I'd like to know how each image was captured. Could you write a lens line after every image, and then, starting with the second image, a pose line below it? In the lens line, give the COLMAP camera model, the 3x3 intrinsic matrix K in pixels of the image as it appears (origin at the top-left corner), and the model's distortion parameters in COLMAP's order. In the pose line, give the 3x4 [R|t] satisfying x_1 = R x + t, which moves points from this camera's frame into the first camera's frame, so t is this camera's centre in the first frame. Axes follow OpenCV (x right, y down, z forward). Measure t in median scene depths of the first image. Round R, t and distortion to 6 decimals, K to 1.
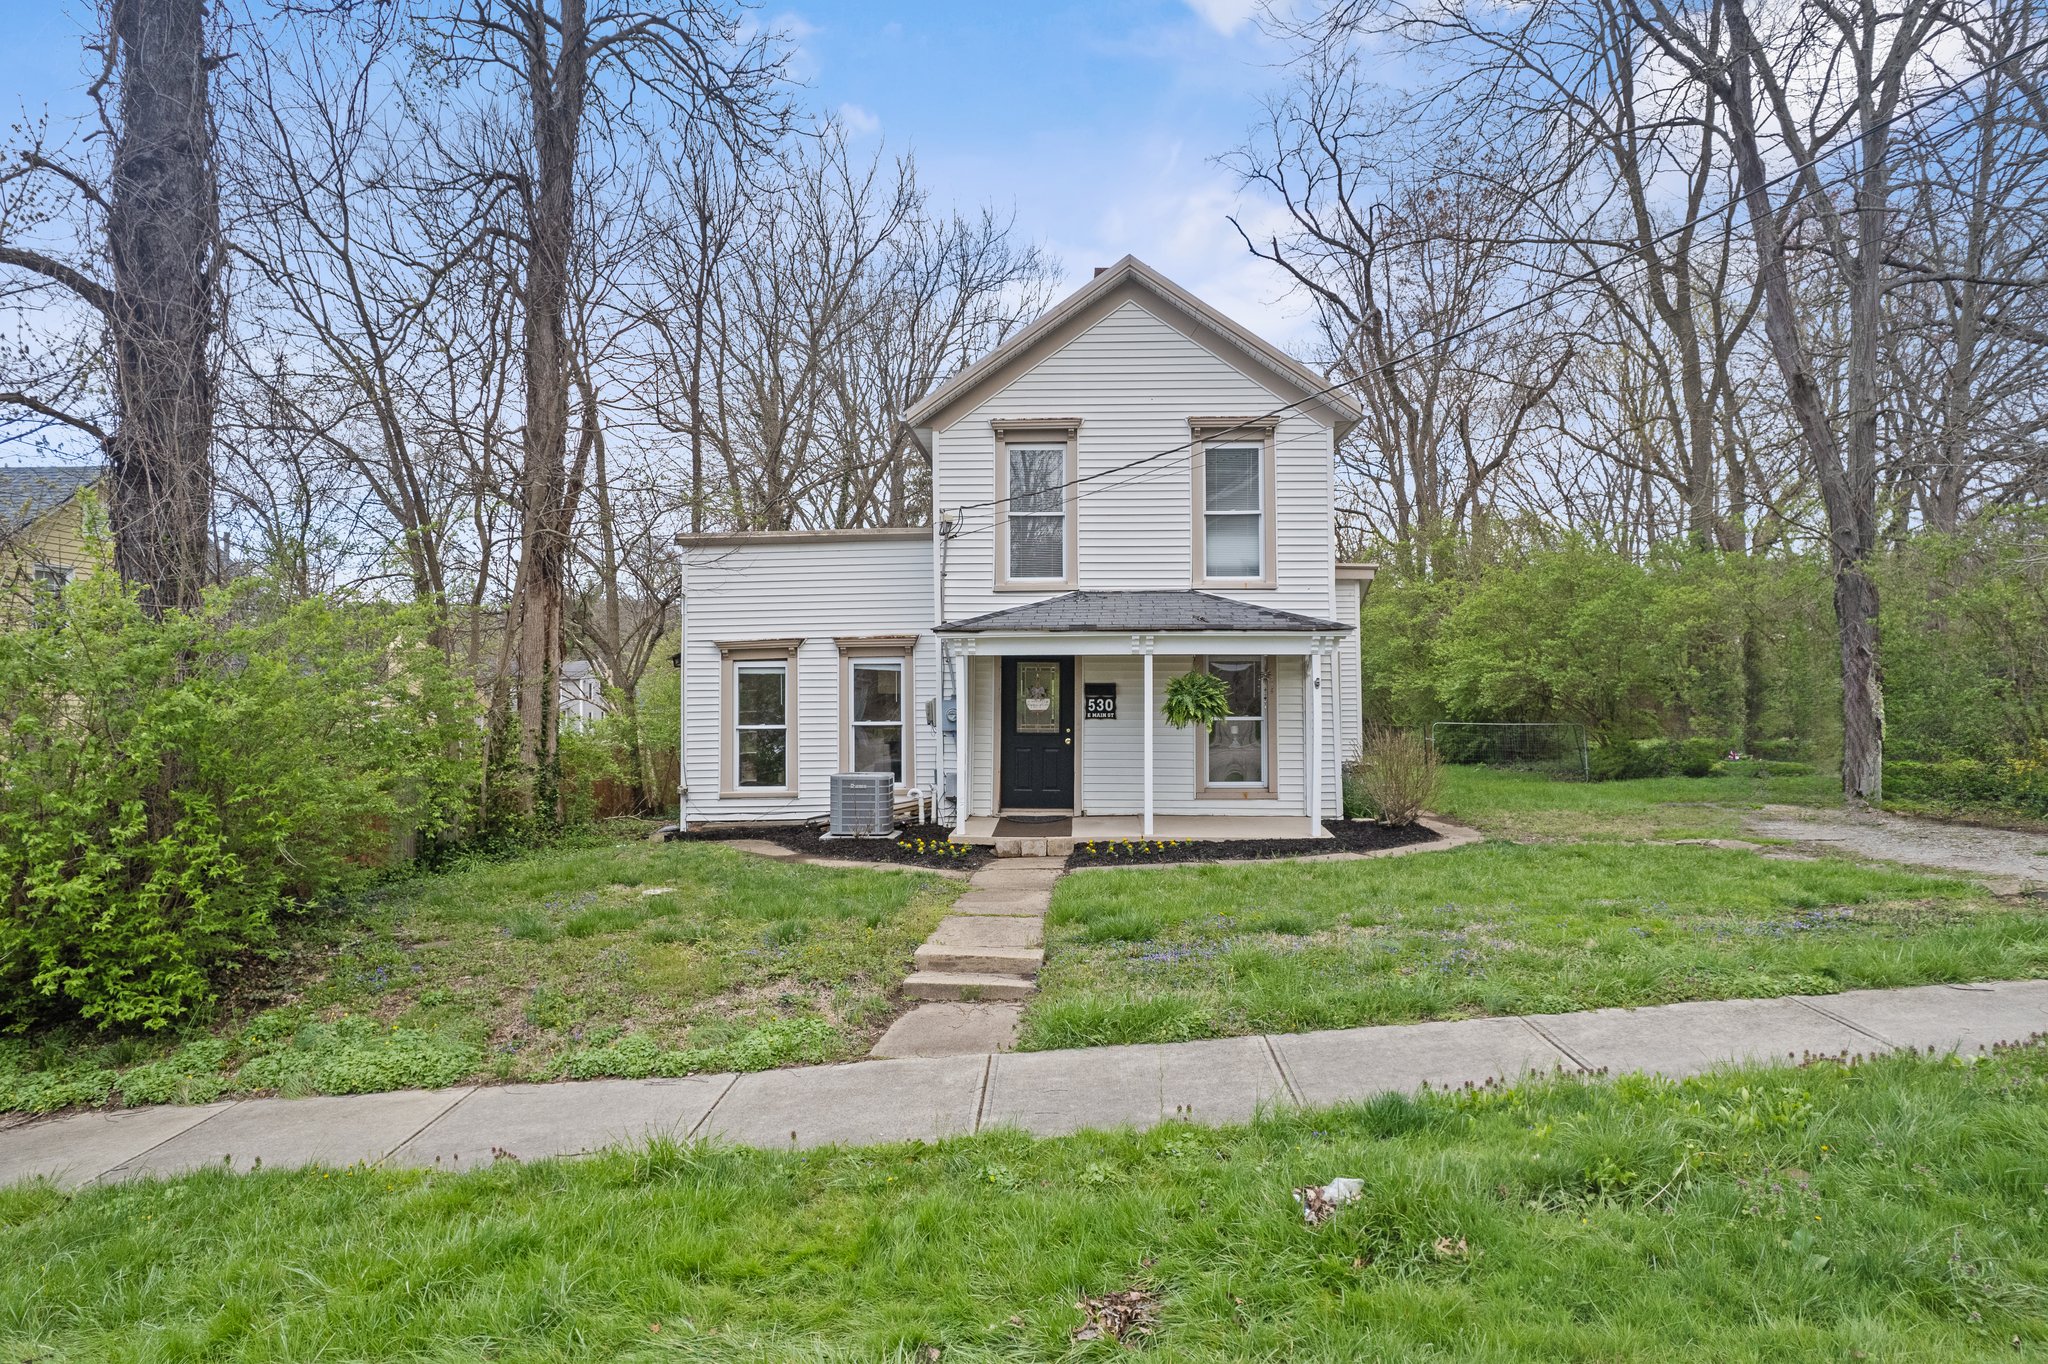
lens RADIAL K [[1305.1, 0, 1024.0], [0, 1305.1, 682.0], [0, 0, 1]] dist [-0.029870, 0.001816]
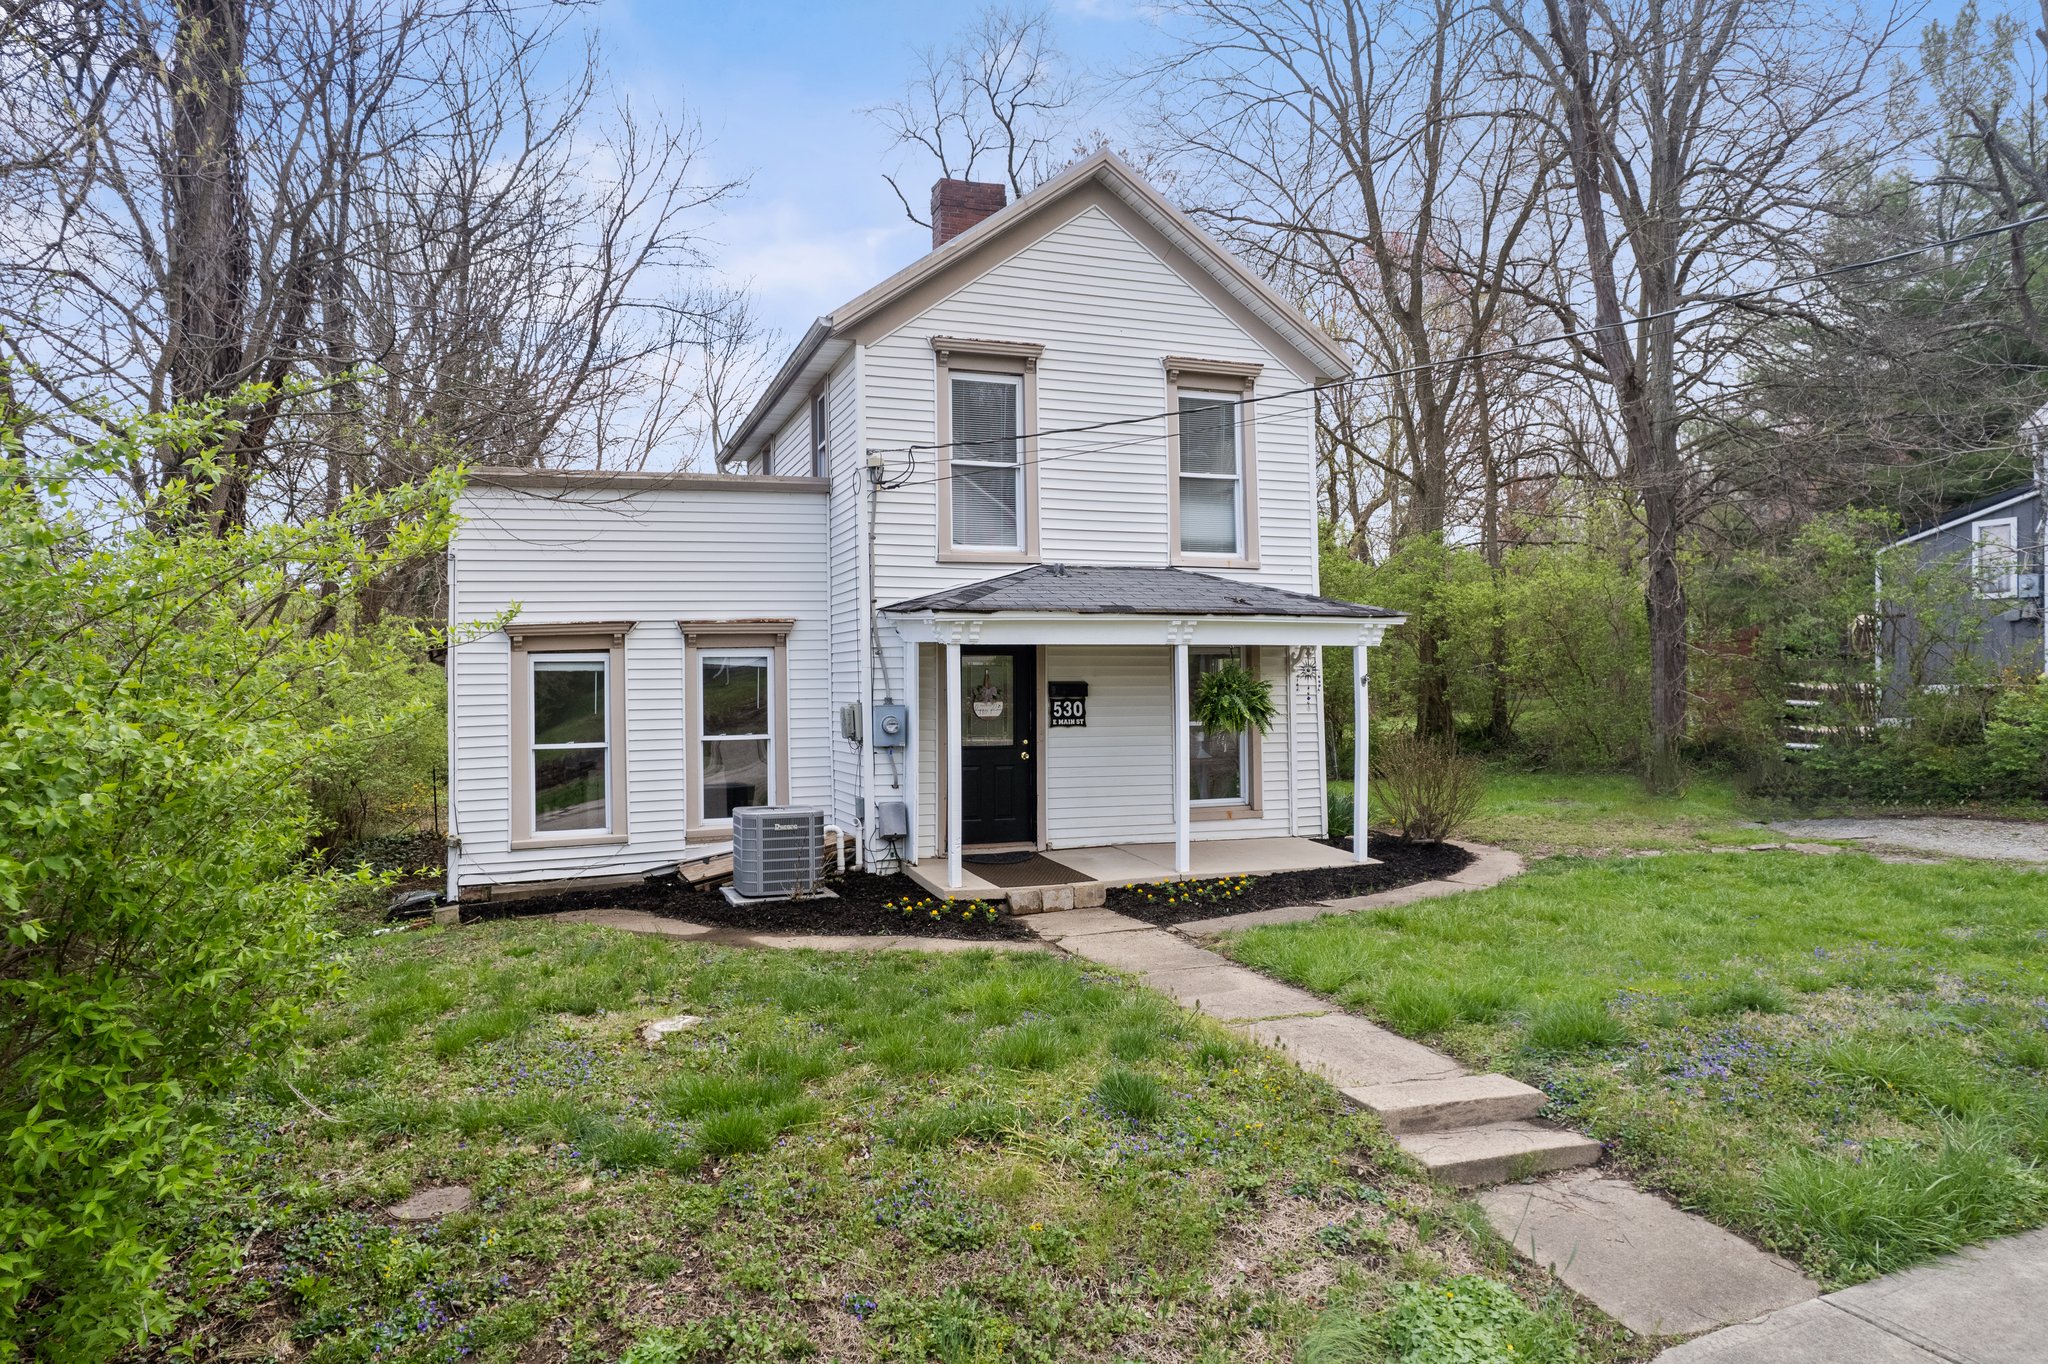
lens RADIAL K [[1305.1, 0, 1024.0], [0, 1305.1, 682.0], [0, 0, 1]] dist [-0.029870, 0.001816]
pose [[0.919784, -0.004961, 0.392395, -0.276404], [0.004905, 0.999987, 0.001145, 0.000212], [-0.392395, 0.000871, 0.919796, 0.279396]]
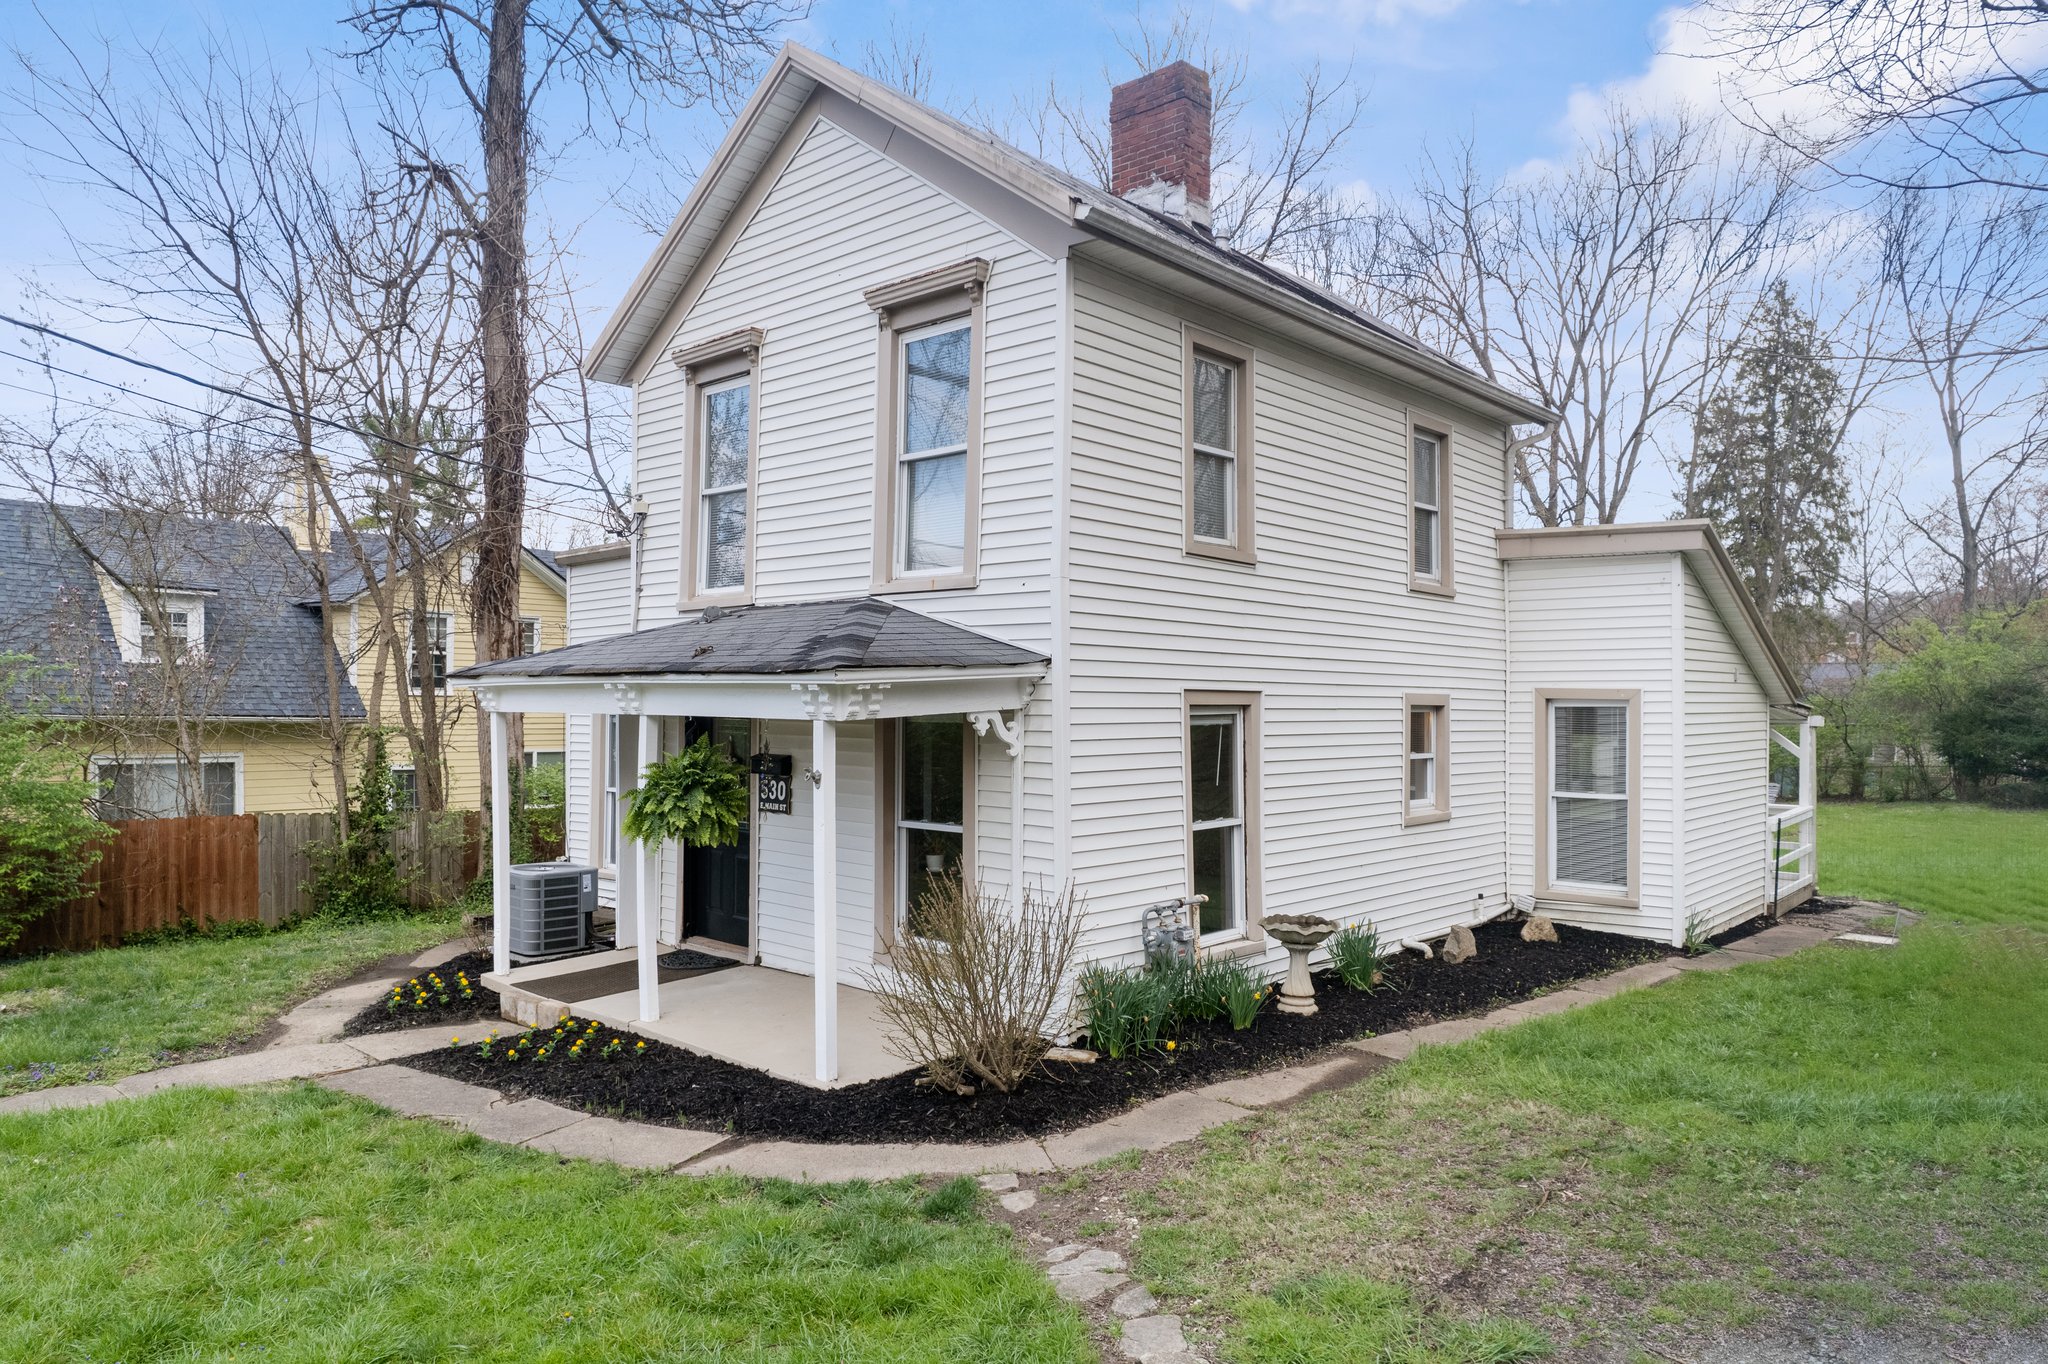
lens RADIAL K [[1319.6, 0, 1024.0], [0, 1319.6, 682.0], [0, 0, 1]] dist [-0.071280, 0.077884]
pose [[0.758977, -0.003056, -0.651111, 0.548397], [0.000401, 0.999991, -0.004225, -0.030233], [0.651118, 0.002946, 0.758971, 0.606120]]
